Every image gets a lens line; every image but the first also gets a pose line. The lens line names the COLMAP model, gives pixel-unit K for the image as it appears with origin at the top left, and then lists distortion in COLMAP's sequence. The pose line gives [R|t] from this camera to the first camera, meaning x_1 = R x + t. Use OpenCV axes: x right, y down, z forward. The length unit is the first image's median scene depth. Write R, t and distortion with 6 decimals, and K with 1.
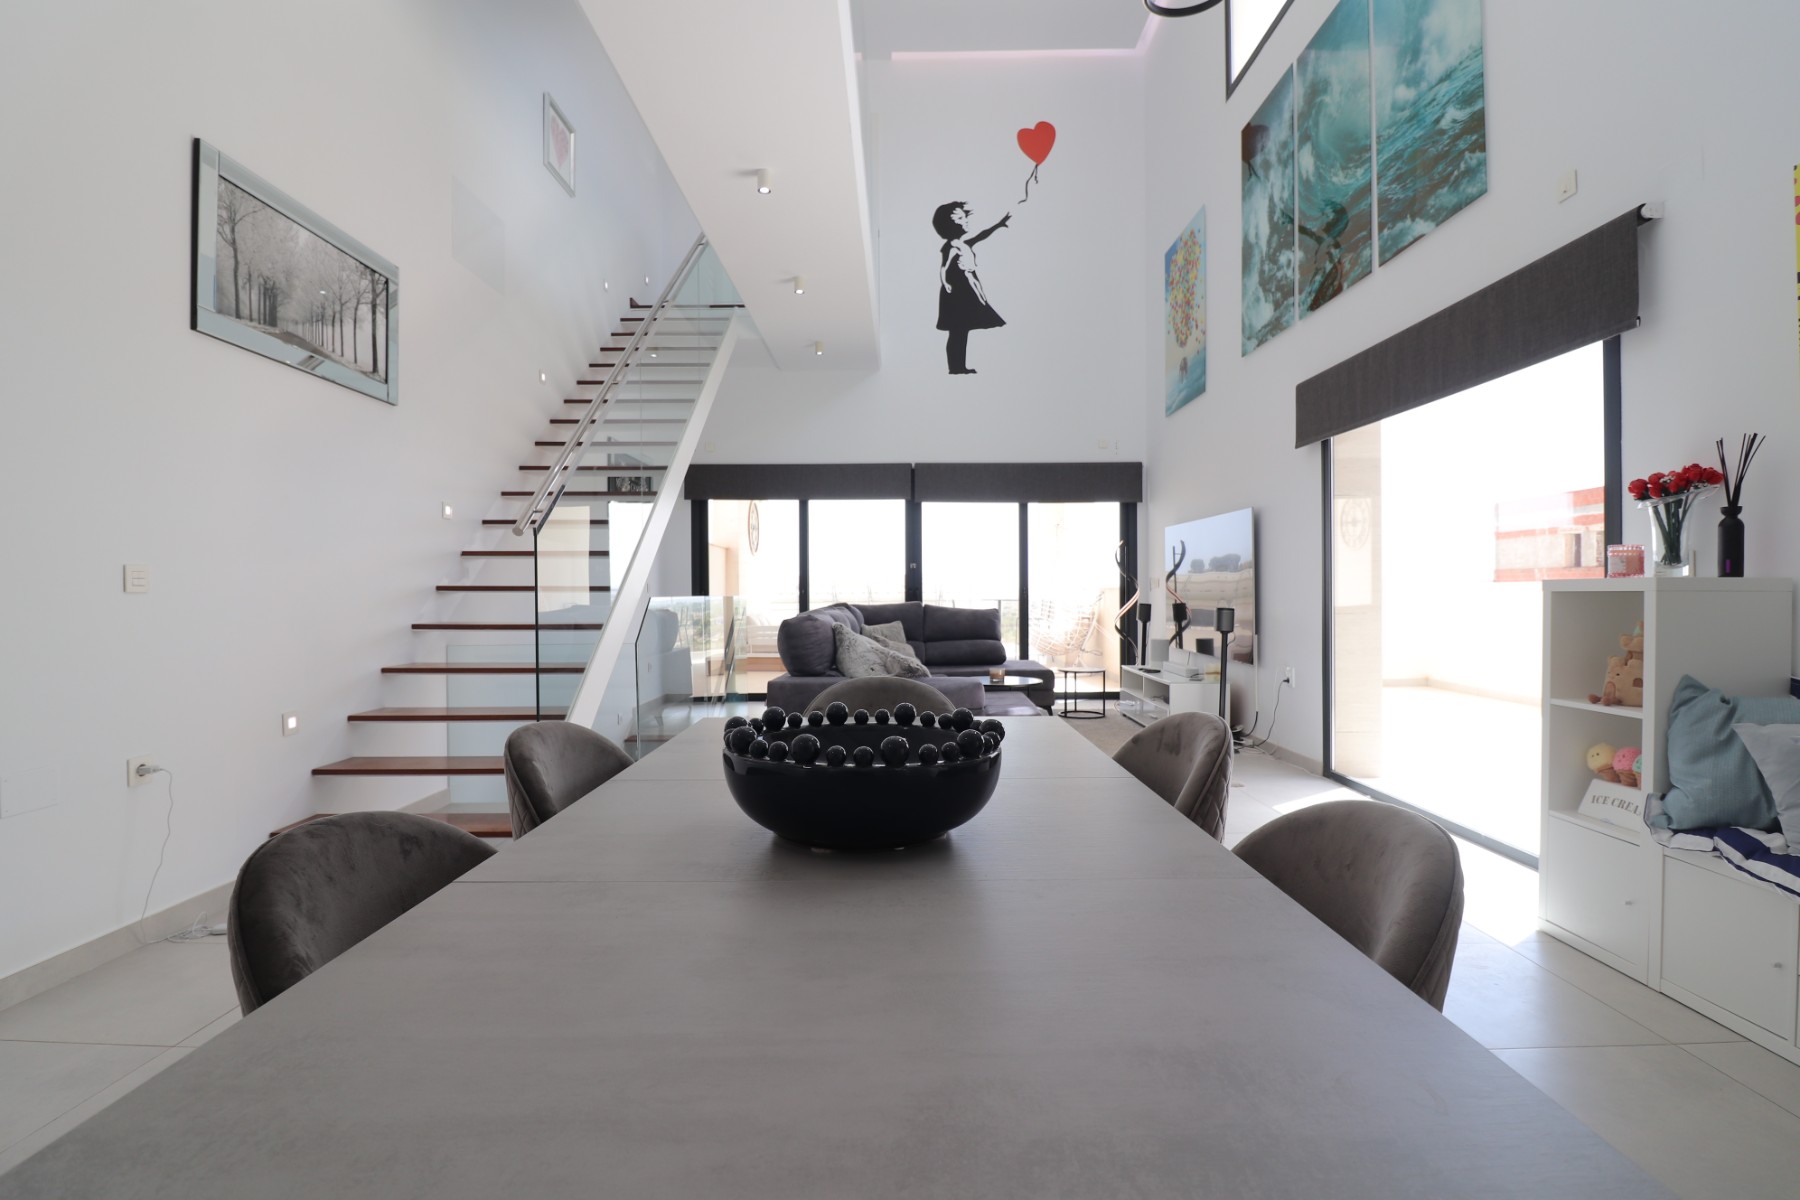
lens RADIAL K [[842.2, 0, 894.2], [0, 842.2, 597.7], [0, 0, 1]] dist [-0.002532, -0.010034]
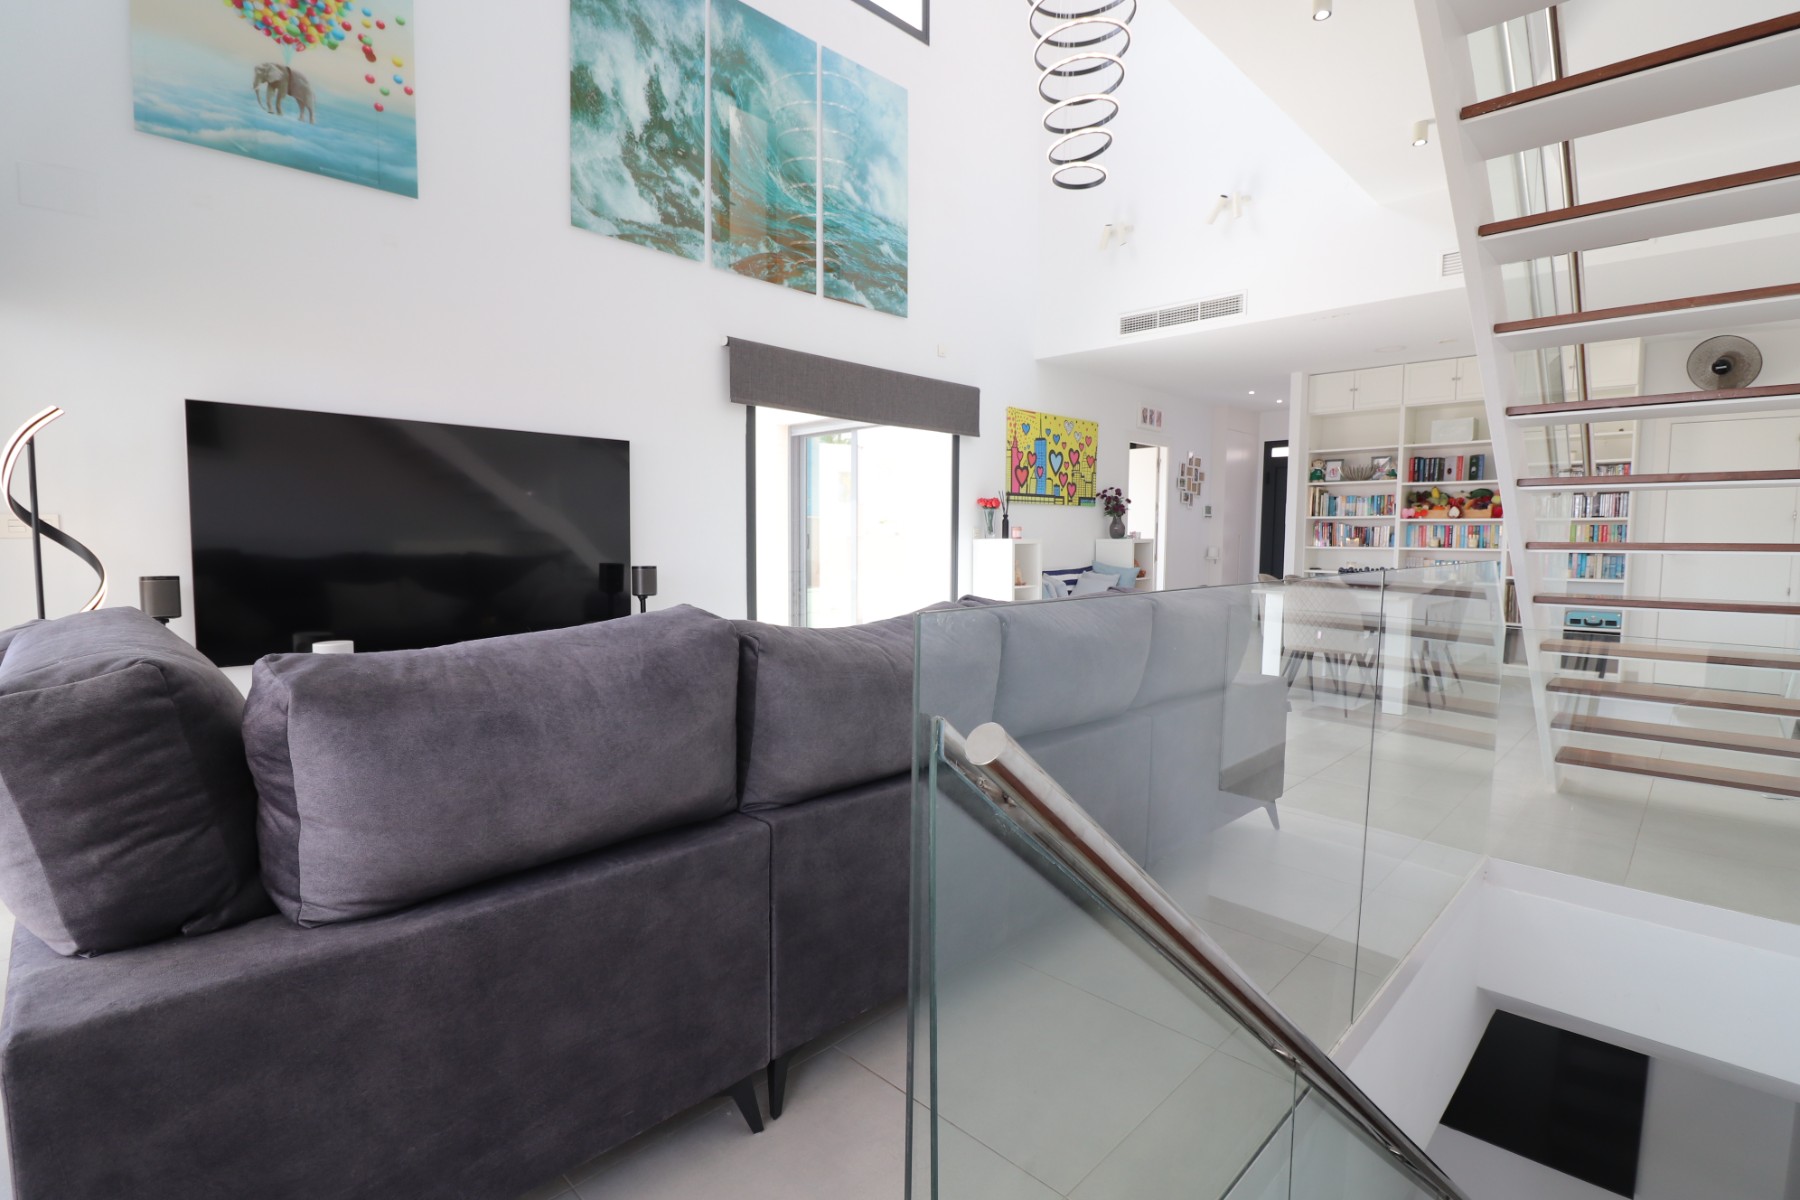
lens RADIAL K [[842.2, 0, 900.2], [0, 842.2, 602.3], [0, 0, 1]] dist [-0.002532, -0.010034]
pose [[-0.720191, -0.053636, 0.691699, -0.404216], [0.002782, 0.996776, 0.080189, -0.020164], [-0.693770, 0.059676, -0.717720, 1.714042]]
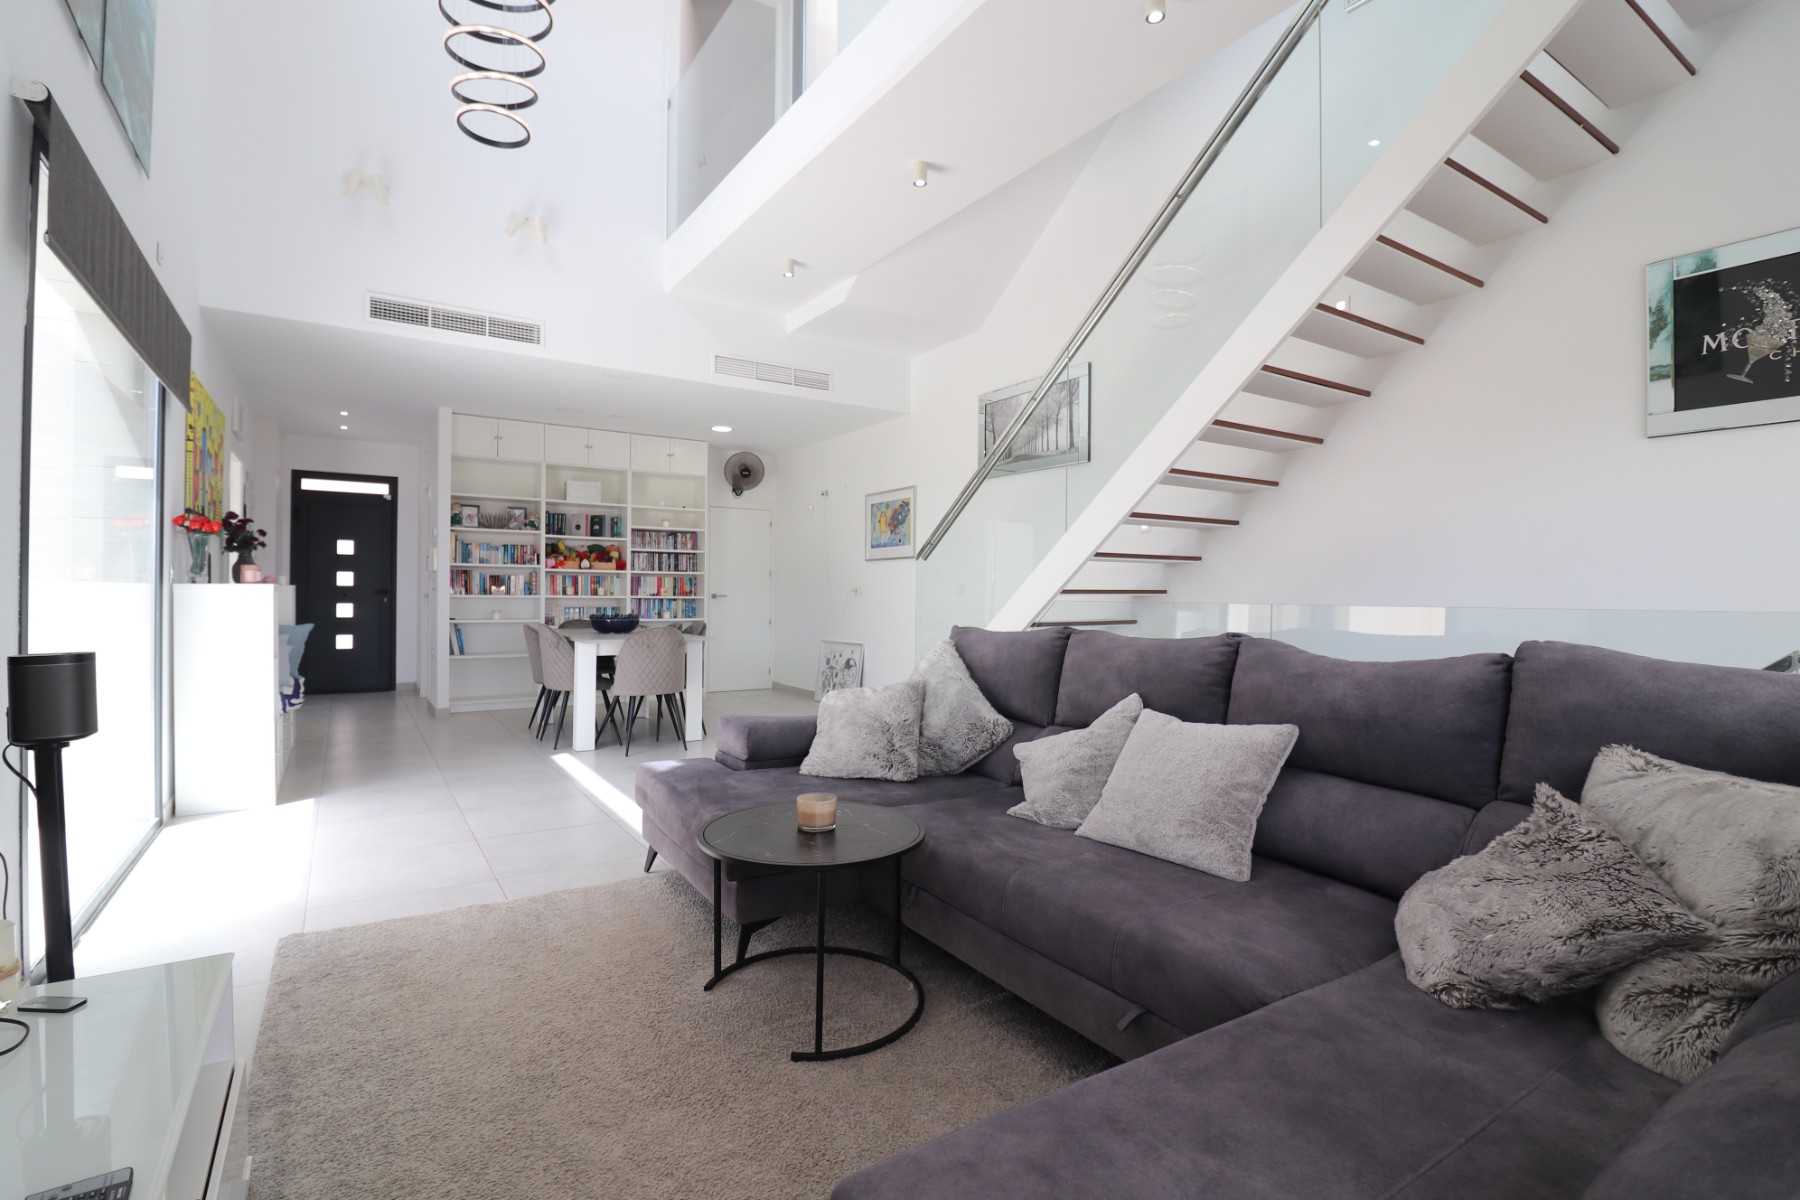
lens RADIAL K [[842.2, 0, 893.1], [0, 842.2, 598.9], [0, 0, 1]] dist [-0.002532, -0.010034]
pose [[-0.830314, -0.001344, -0.557294, 0.389274], [-0.009094, 0.999897, 0.011139, -0.011290], [0.557221, 0.014317, -0.830241, 1.688622]]
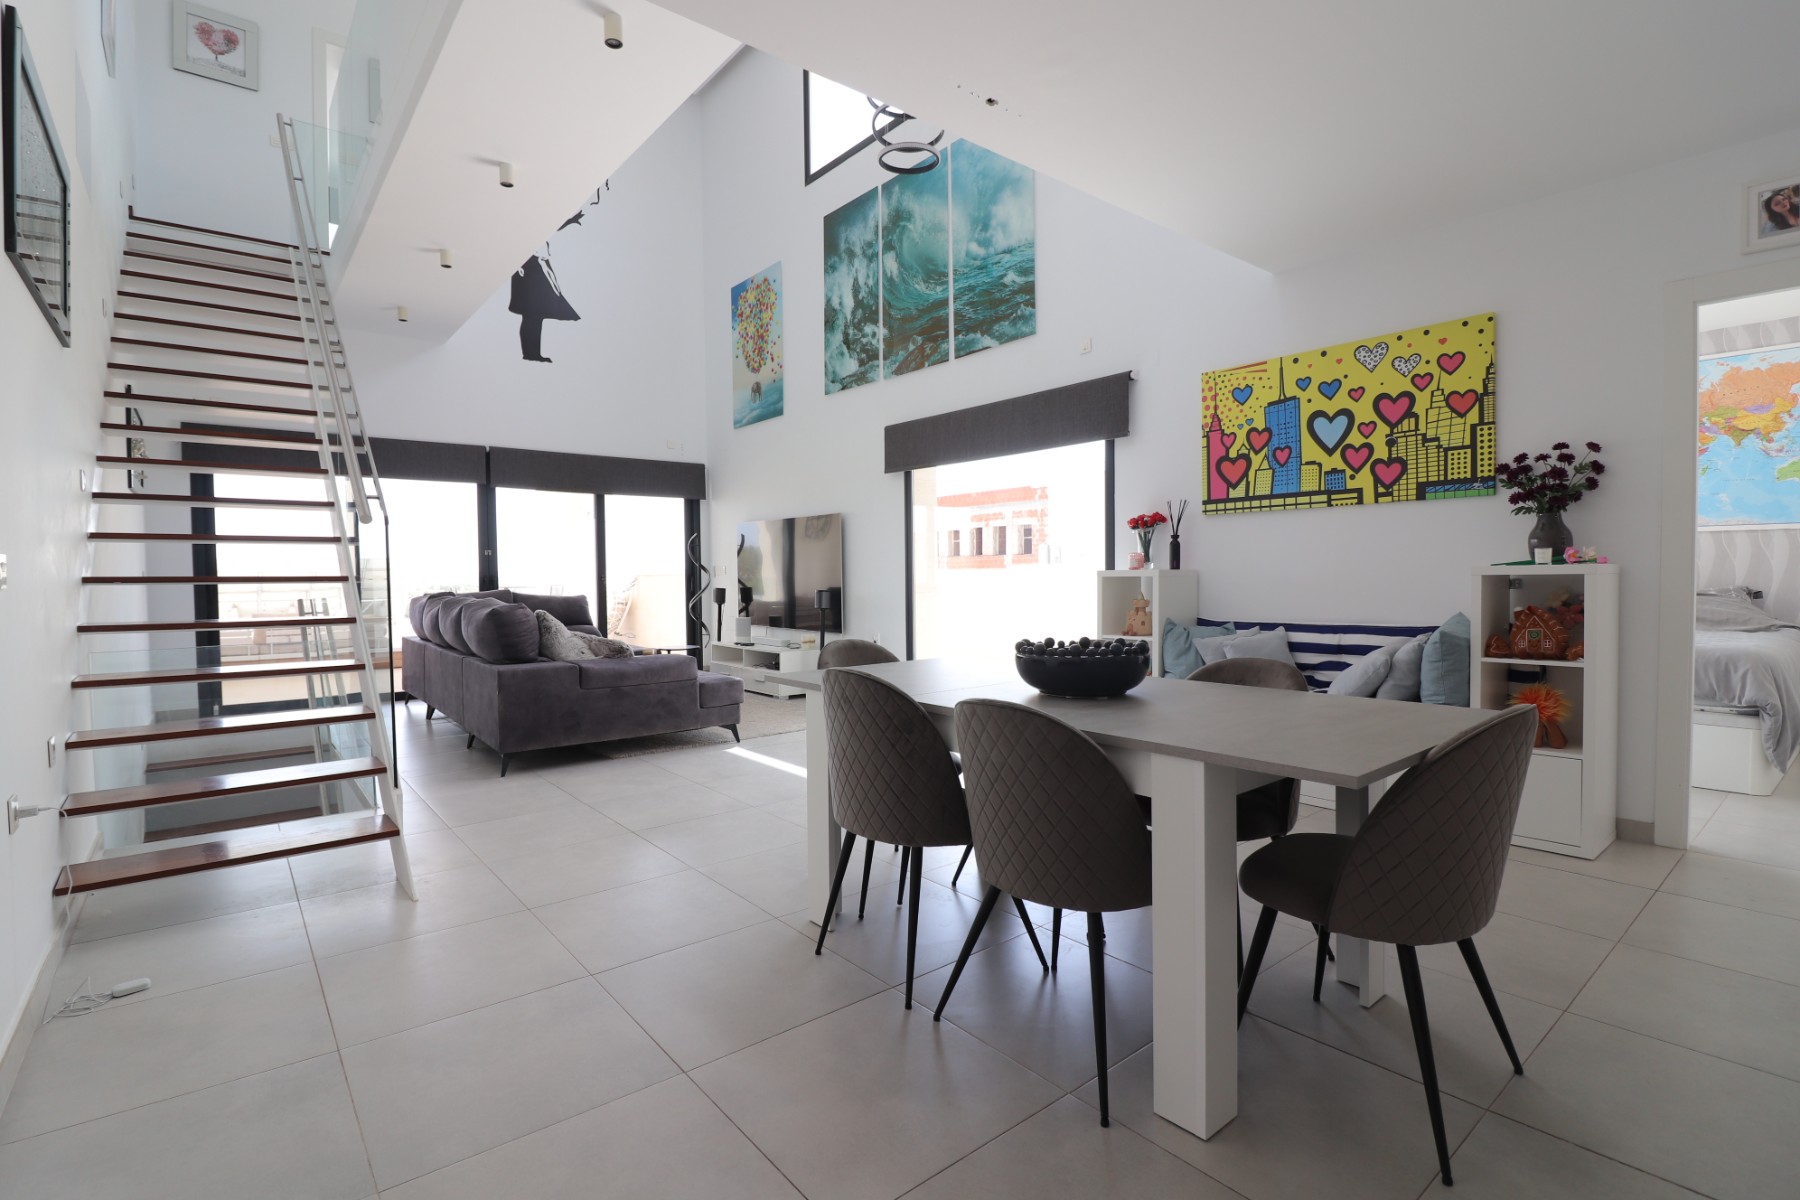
lens RADIAL K [[842.2, 0, 898.1], [0, 842.2, 601.2], [0, 0, 1]] dist [-0.002532, -0.010034]
pose [[0.767725, -0.023373, 0.640354, -0.419842], [0.010442, 0.999658, 0.023969, -0.001783], [-0.640695, -0.011715, 0.767706, -0.076481]]
